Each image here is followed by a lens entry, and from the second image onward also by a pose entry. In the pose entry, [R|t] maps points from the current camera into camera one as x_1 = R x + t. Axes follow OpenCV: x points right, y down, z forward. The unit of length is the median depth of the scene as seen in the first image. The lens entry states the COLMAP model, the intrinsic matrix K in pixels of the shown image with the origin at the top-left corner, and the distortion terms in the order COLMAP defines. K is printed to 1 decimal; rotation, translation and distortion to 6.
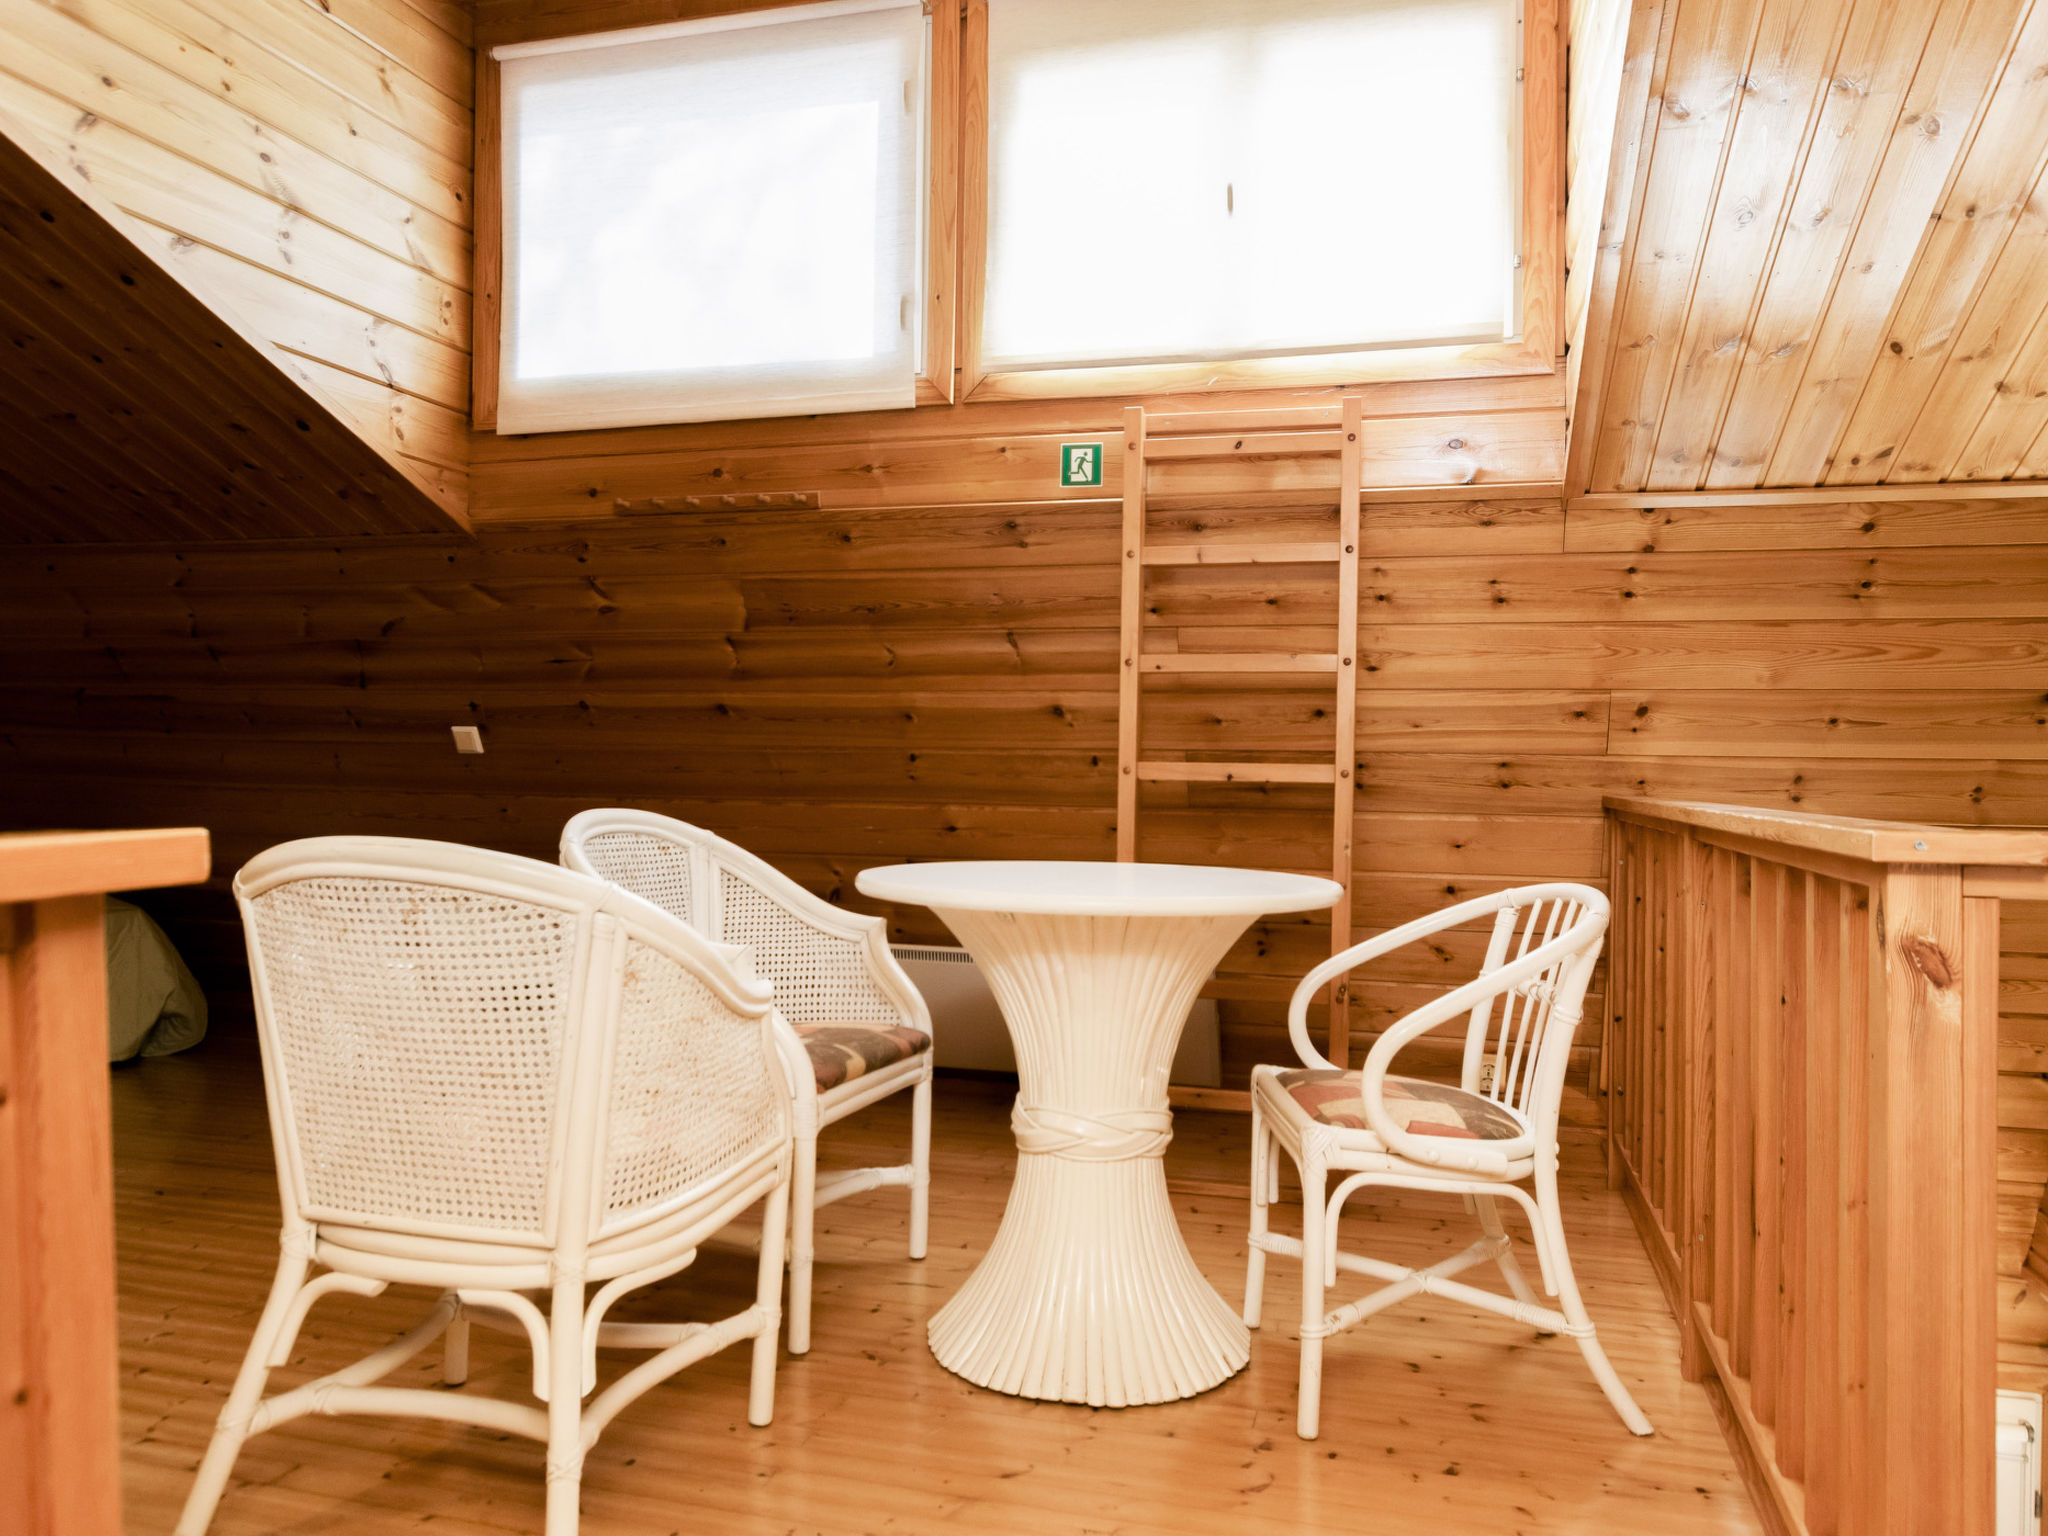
lens RADIAL K [[1477.0, 0, 1024.0], [0, 1477.0, 768.0], [0, 0, 1]] dist [0.008843, 0.002875]
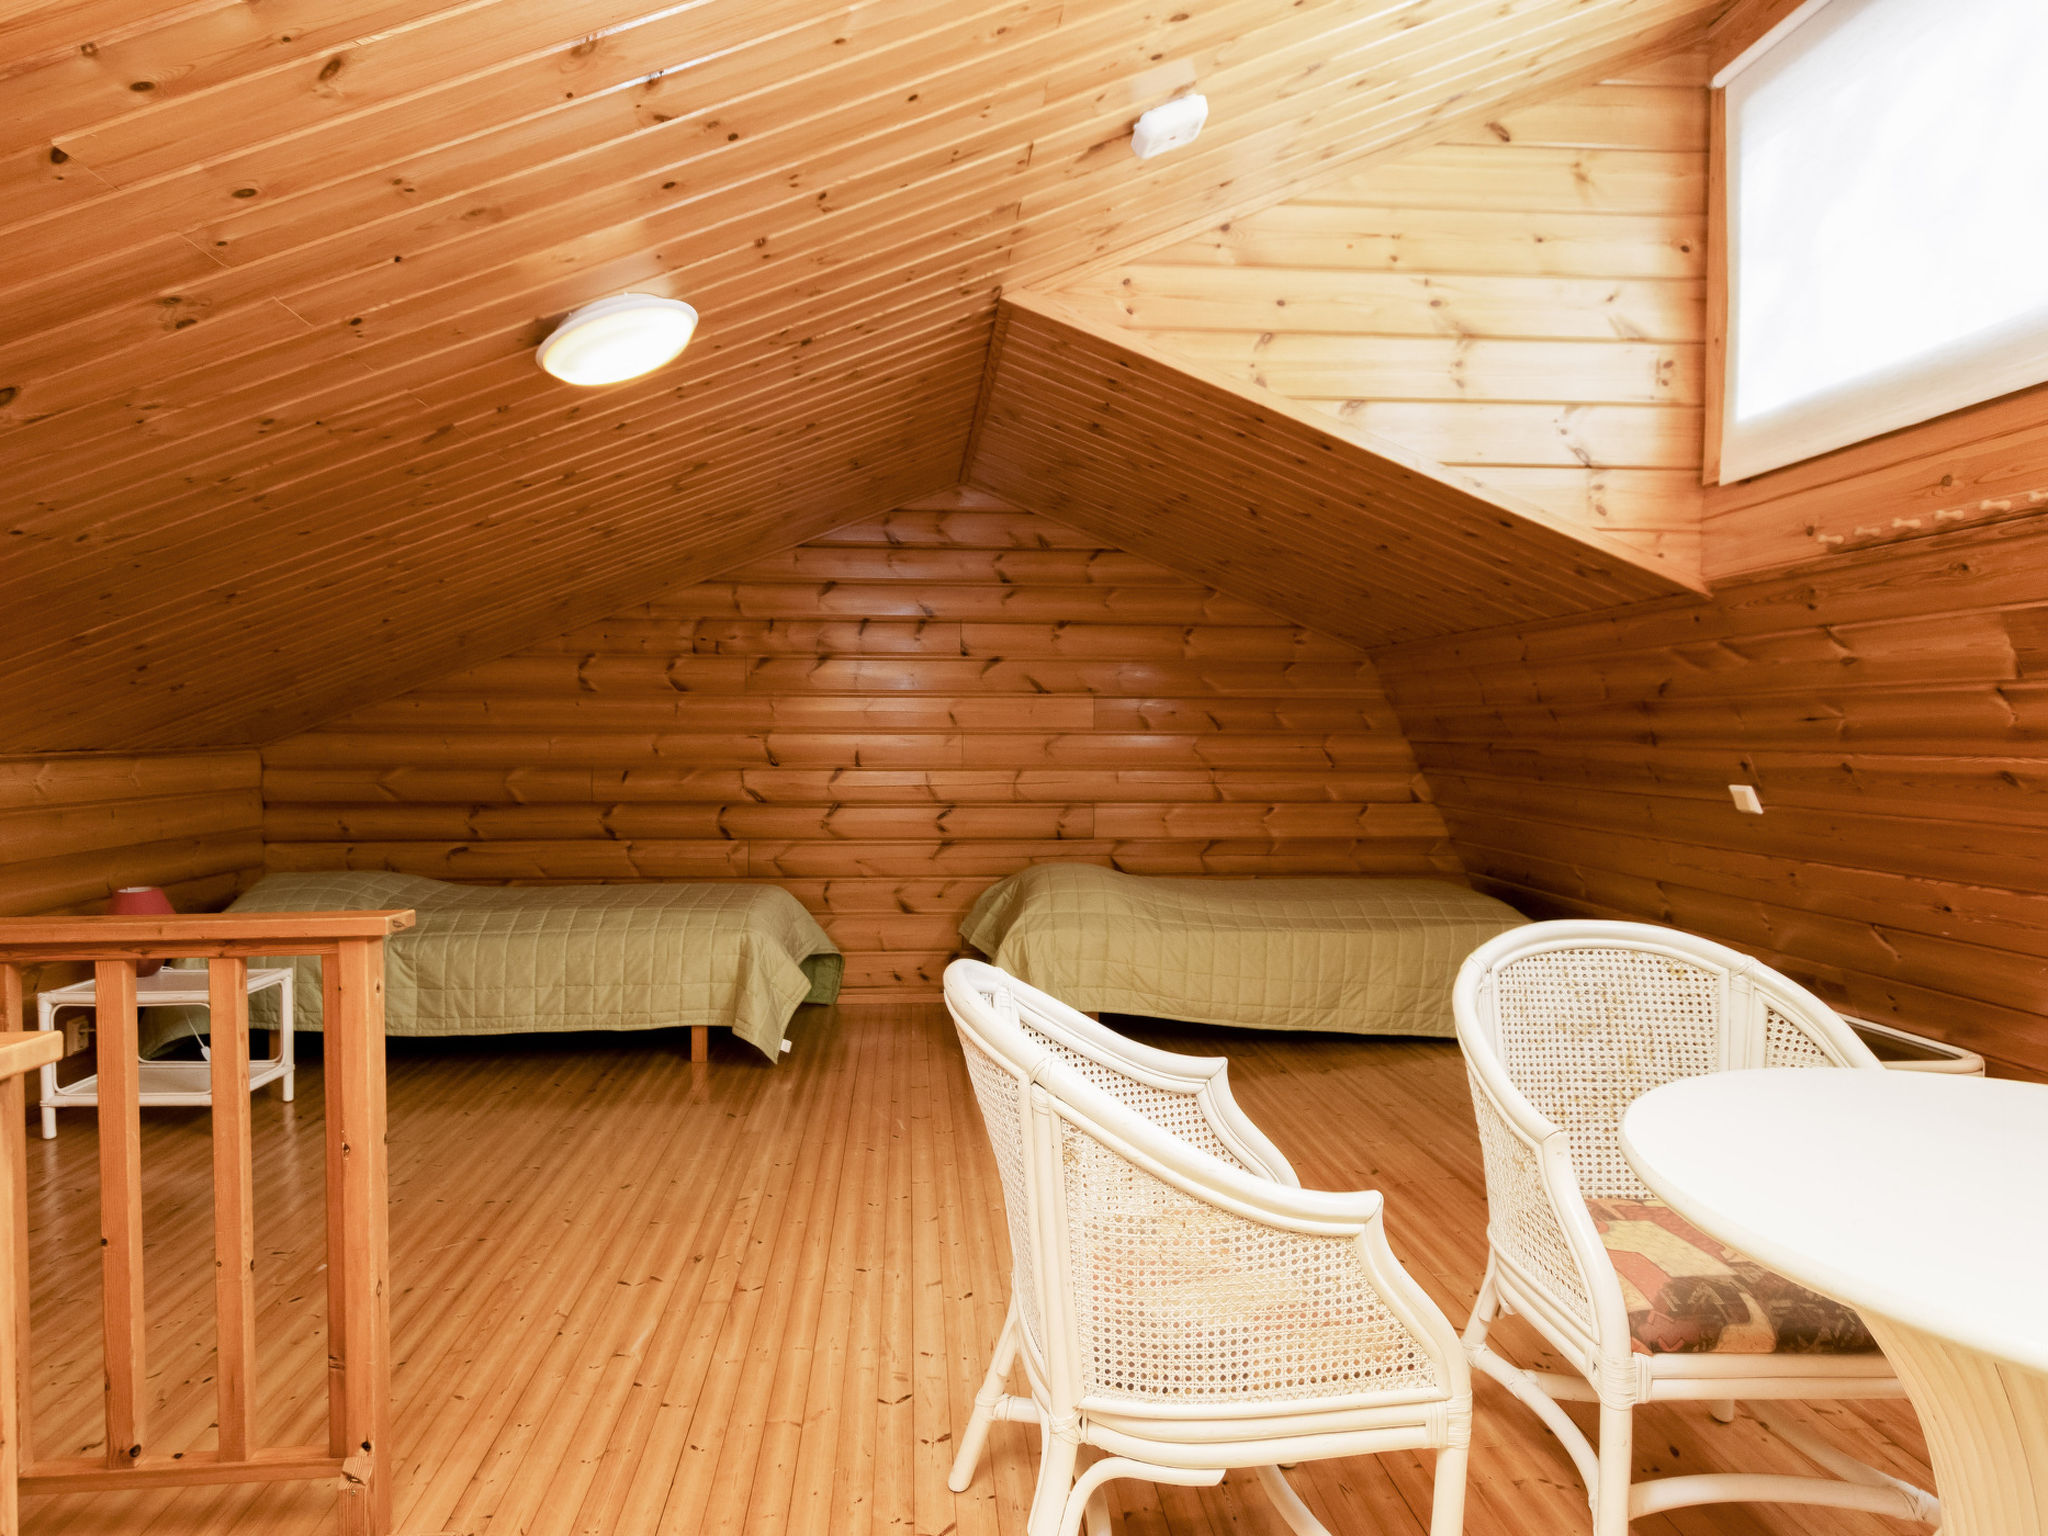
lens RADIAL K [[1192.2, 0, 1024.0], [0, 1192.2, 768.0], [0, 0, 1]] dist [0.015148, -0.002172]
pose [[0.362392, 0.014954, -0.931906, 0.199403], [-0.001630, 0.999880, 0.015411, -0.055769], [0.932024, -0.004066, 0.362373, 0.306407]]
